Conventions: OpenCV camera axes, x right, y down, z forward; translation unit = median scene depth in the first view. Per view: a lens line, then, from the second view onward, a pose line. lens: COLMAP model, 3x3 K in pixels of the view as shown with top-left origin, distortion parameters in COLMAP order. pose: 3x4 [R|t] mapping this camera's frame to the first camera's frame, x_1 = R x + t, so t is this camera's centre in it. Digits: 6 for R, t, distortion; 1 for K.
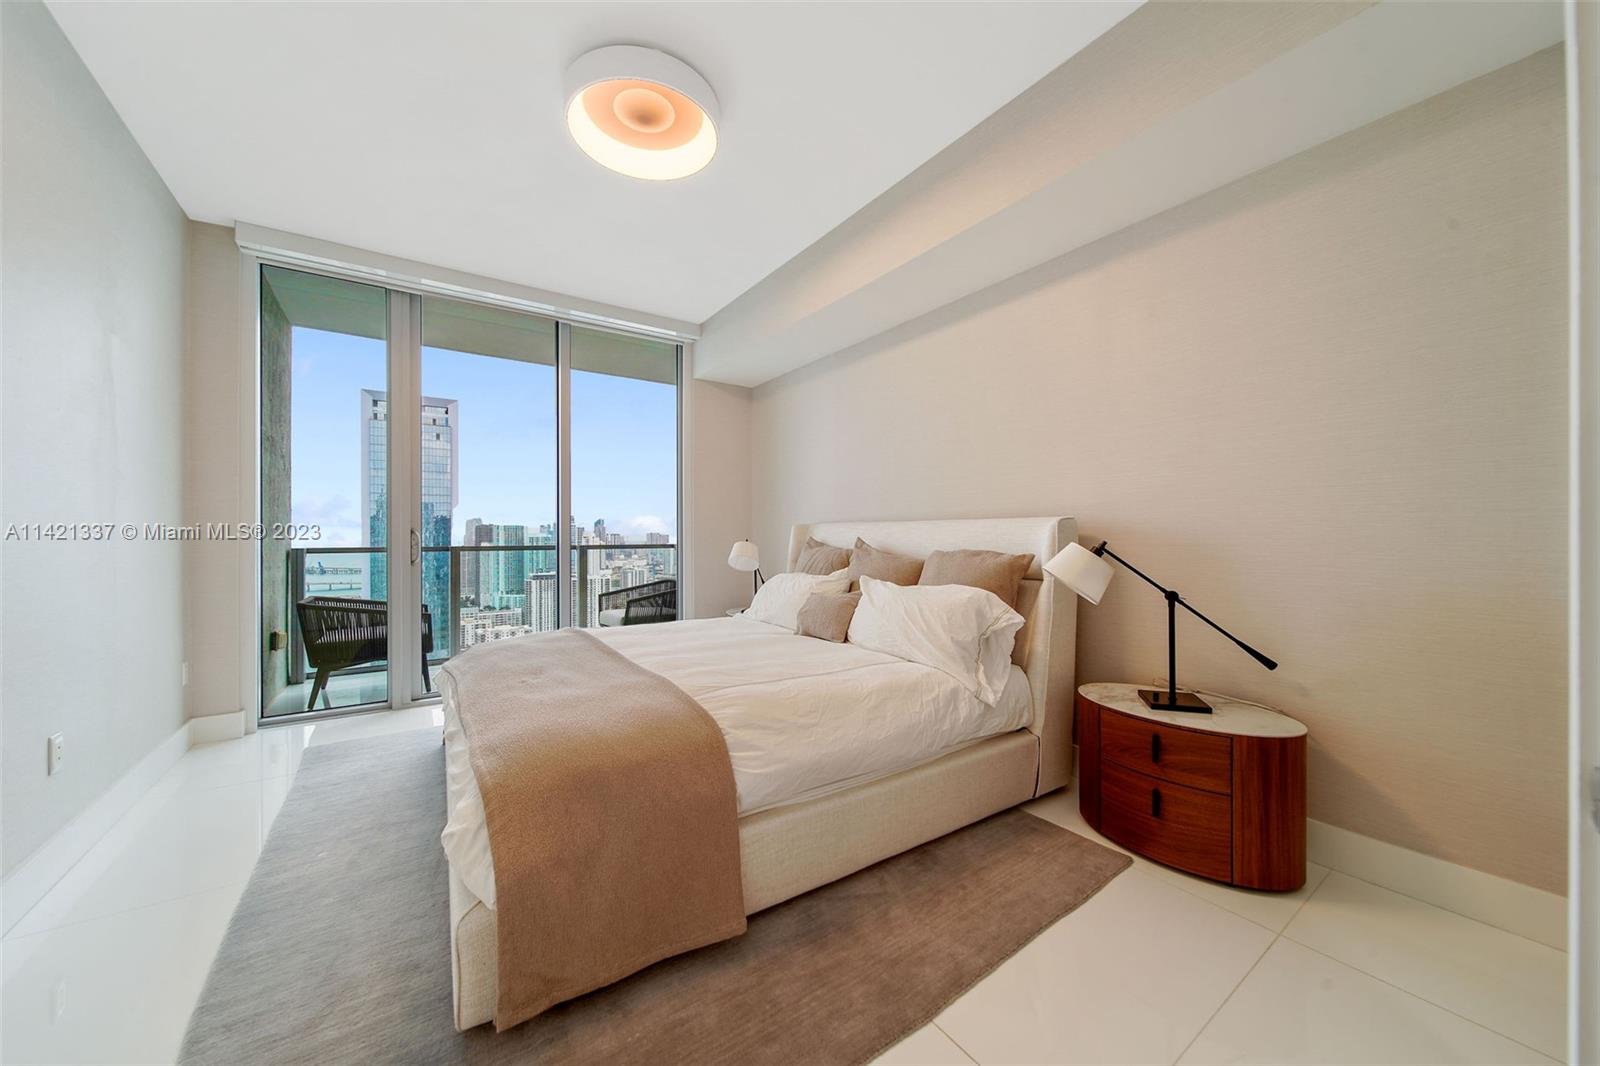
lens RADIAL K [[570.4, 0, 794.7], [0, 570.4, 532.4], [0, 0, 1]] dist [0.000167, -0.000715]
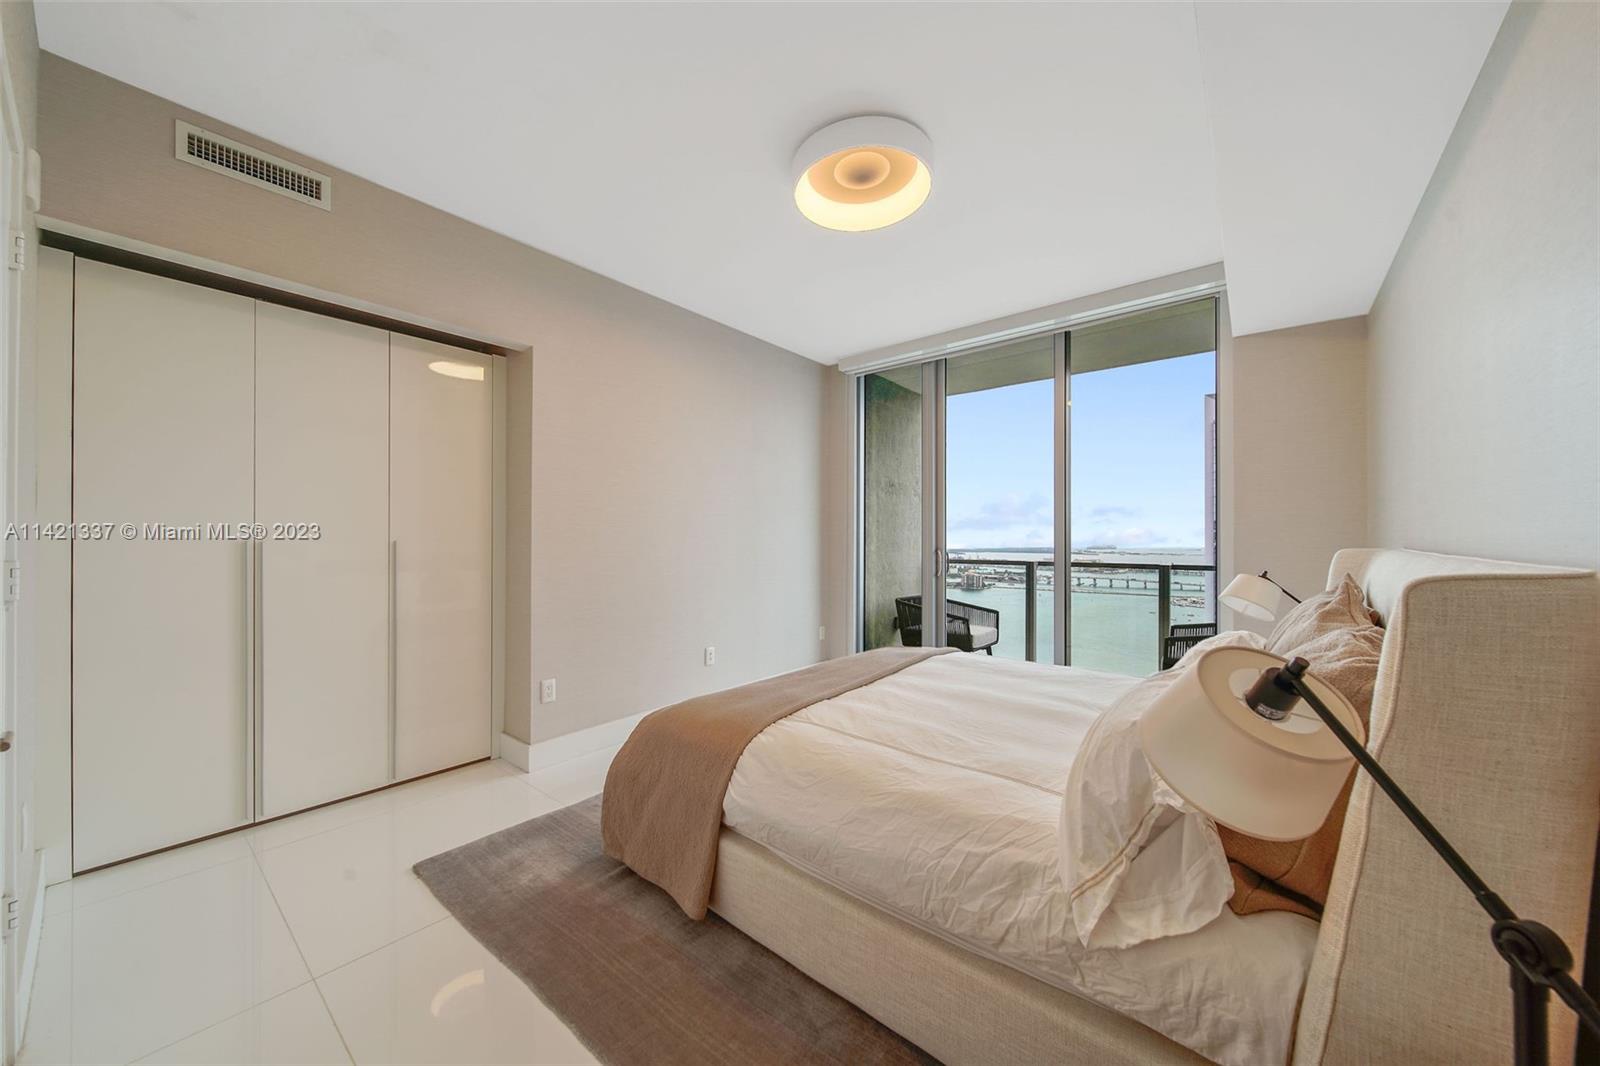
lens RADIAL K [[570.4, 0, 799.1], [0, 570.4, 532.9], [0, 0, 1]] dist [0.000167, -0.000715]
pose [[0.281040, -0.008419, -0.959659, 0.798907], [0.004075, 0.999963, -0.007579, -0.056620], [0.959687, -0.001781, 0.281064, 0.646844]]
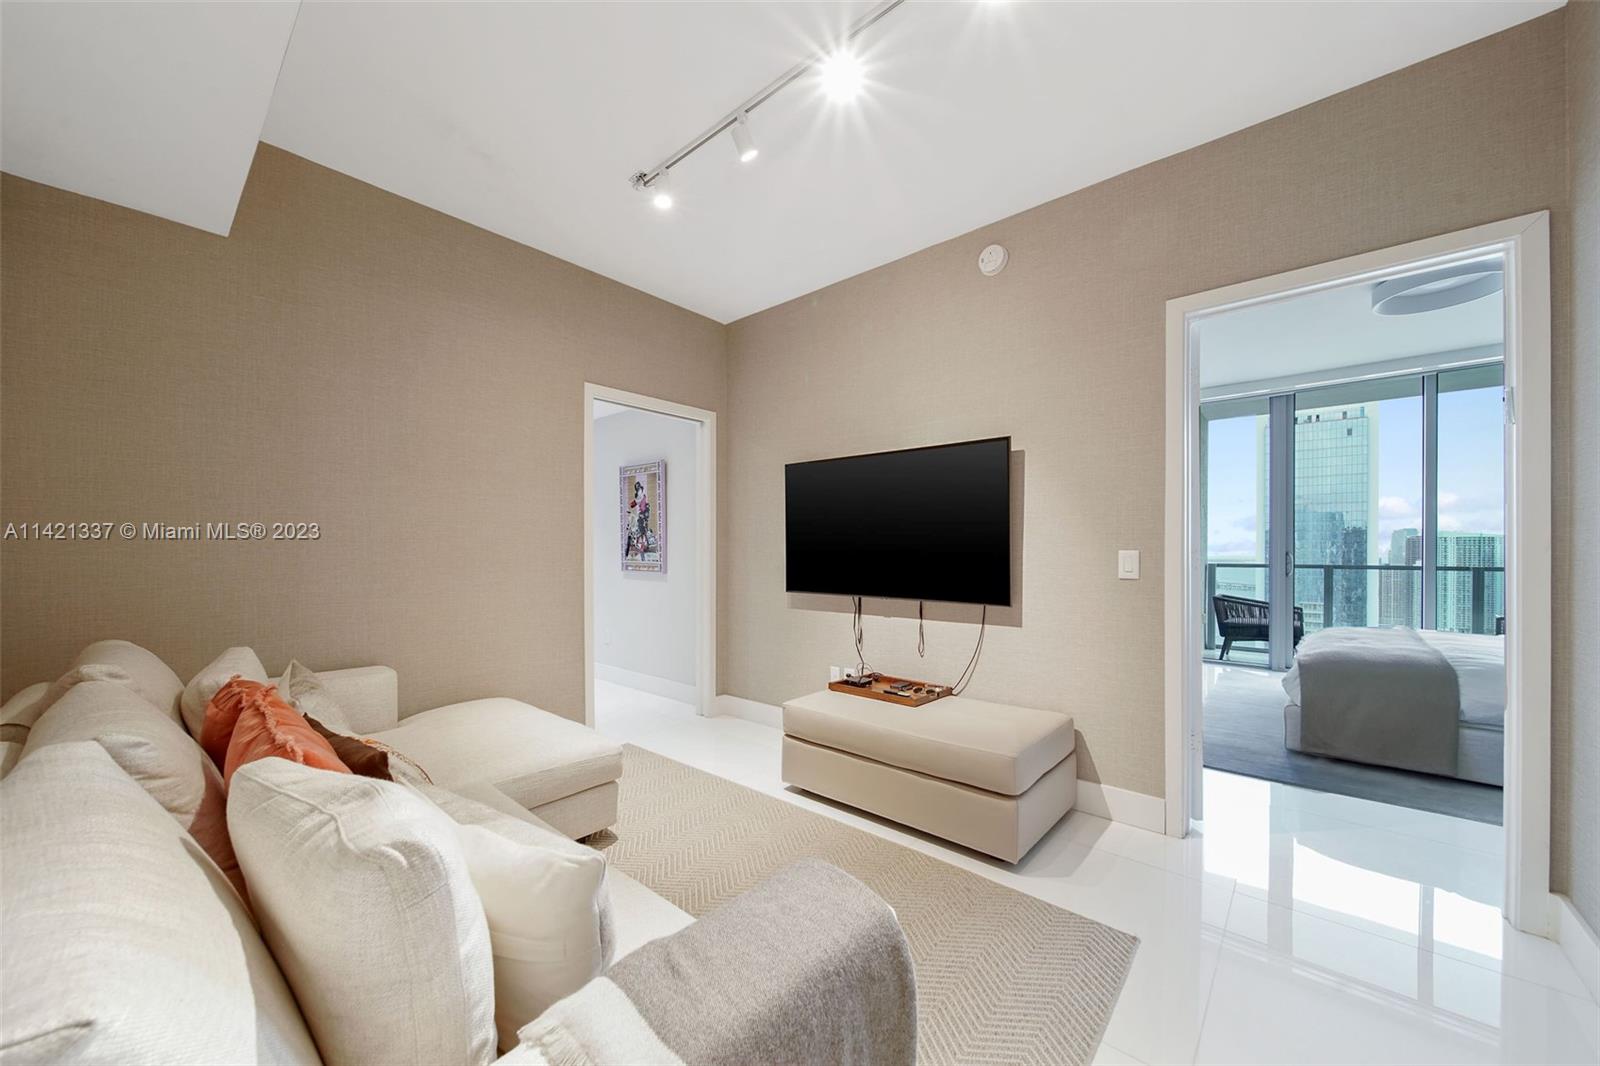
lens RADIAL K [[583.4, 0, 791.3], [0, 583.4, 545.6], [0, 0, 1]] dist [-0.000712, -0.000035]
pose [[0.245778, -0.000535, -0.969326, 0.002123], [-0.001537, 0.999998, -0.000941, -0.000050], [0.969325, 0.001721, 0.245777, -0.002819]]
